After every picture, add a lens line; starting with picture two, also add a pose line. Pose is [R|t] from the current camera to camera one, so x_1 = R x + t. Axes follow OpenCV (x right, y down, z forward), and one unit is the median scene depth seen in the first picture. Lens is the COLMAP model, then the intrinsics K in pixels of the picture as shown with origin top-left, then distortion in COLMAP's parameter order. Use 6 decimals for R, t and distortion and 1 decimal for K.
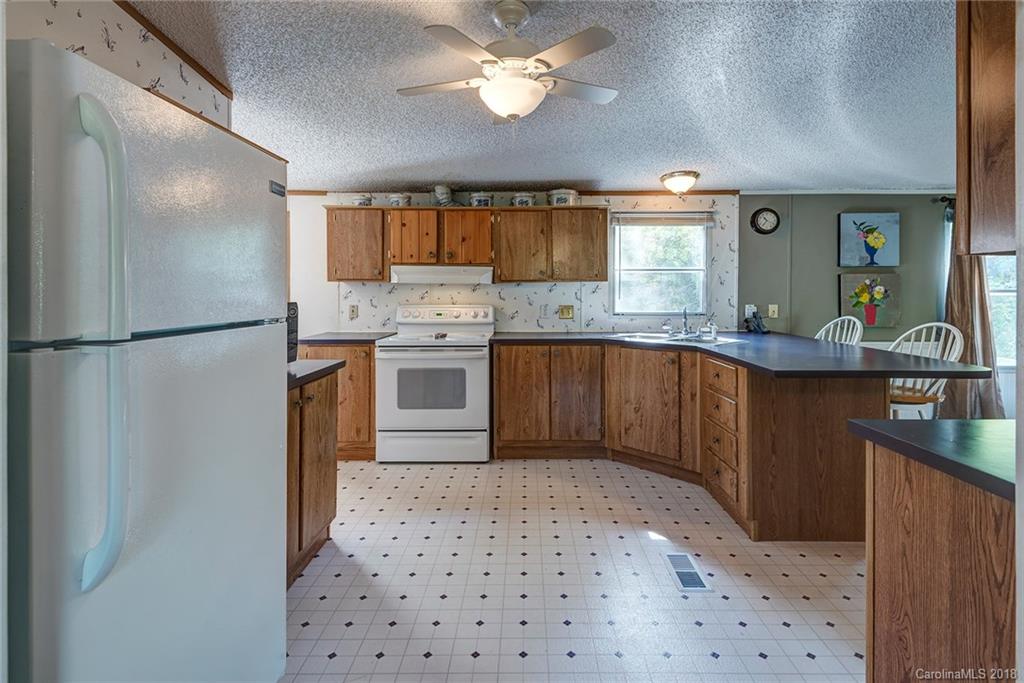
lens RADIAL K [[481.0, 0, 559.7], [0, 481.0, 296.9], [0, 0, 1]] dist [0.011481, -0.005946]
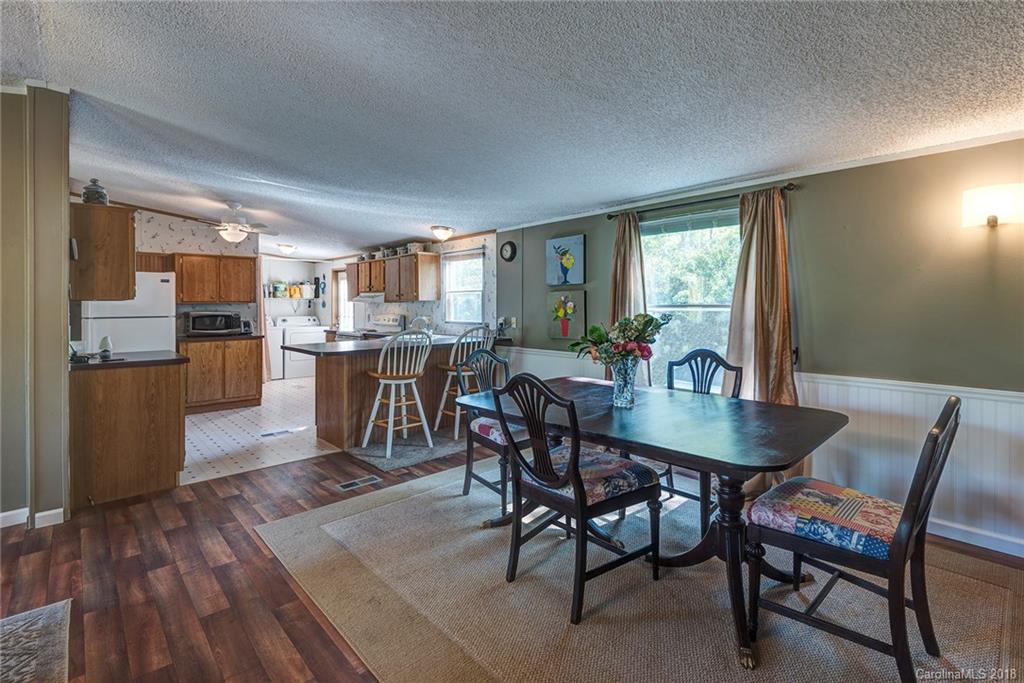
lens RADIAL K [[481.0, 0, 498.3], [0, 481.0, 300.2], [0, 0, 1]] dist [0.011481, -0.005946]
pose [[0.673078, -0.009761, -0.739508, 1.366922], [-0.002375, 0.999879, -0.015360, -0.009473], [0.739568, 0.012094, 0.672973, 0.131665]]
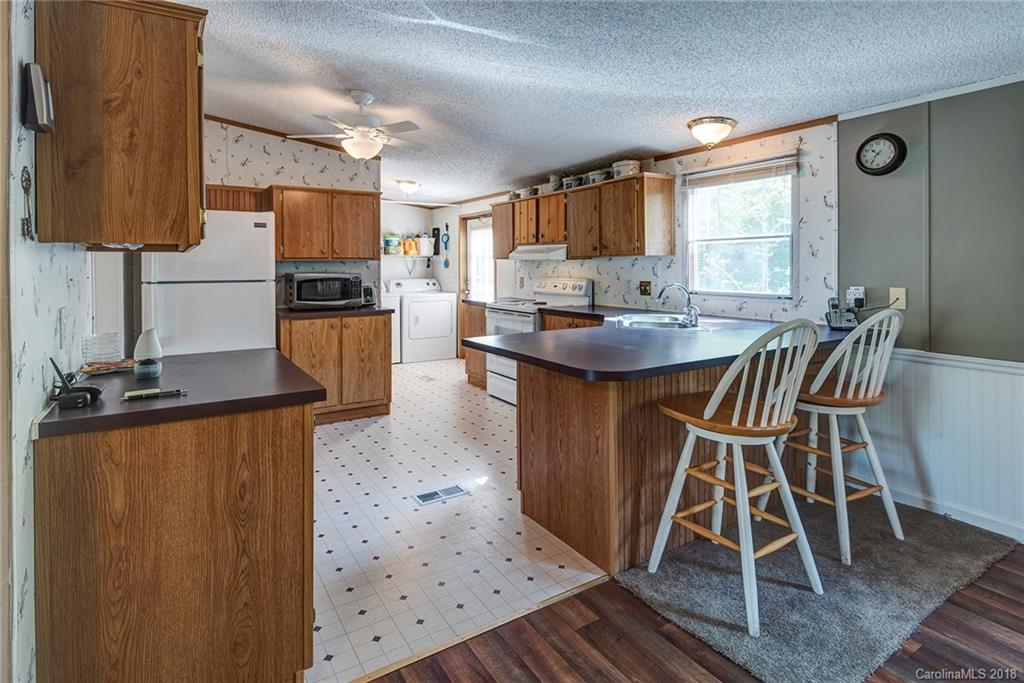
lens RADIAL K [[522.2, 0, 480.8], [0, 522.2, 267.5], [0, 0, 1]] dist [0.022839, -0.001529]
pose [[0.515431, 0.001394, -0.856930, 0.761995], [-0.004116, 0.999991, -0.000849, -0.006797], [0.856921, 0.003965, 0.515432, 0.203651]]
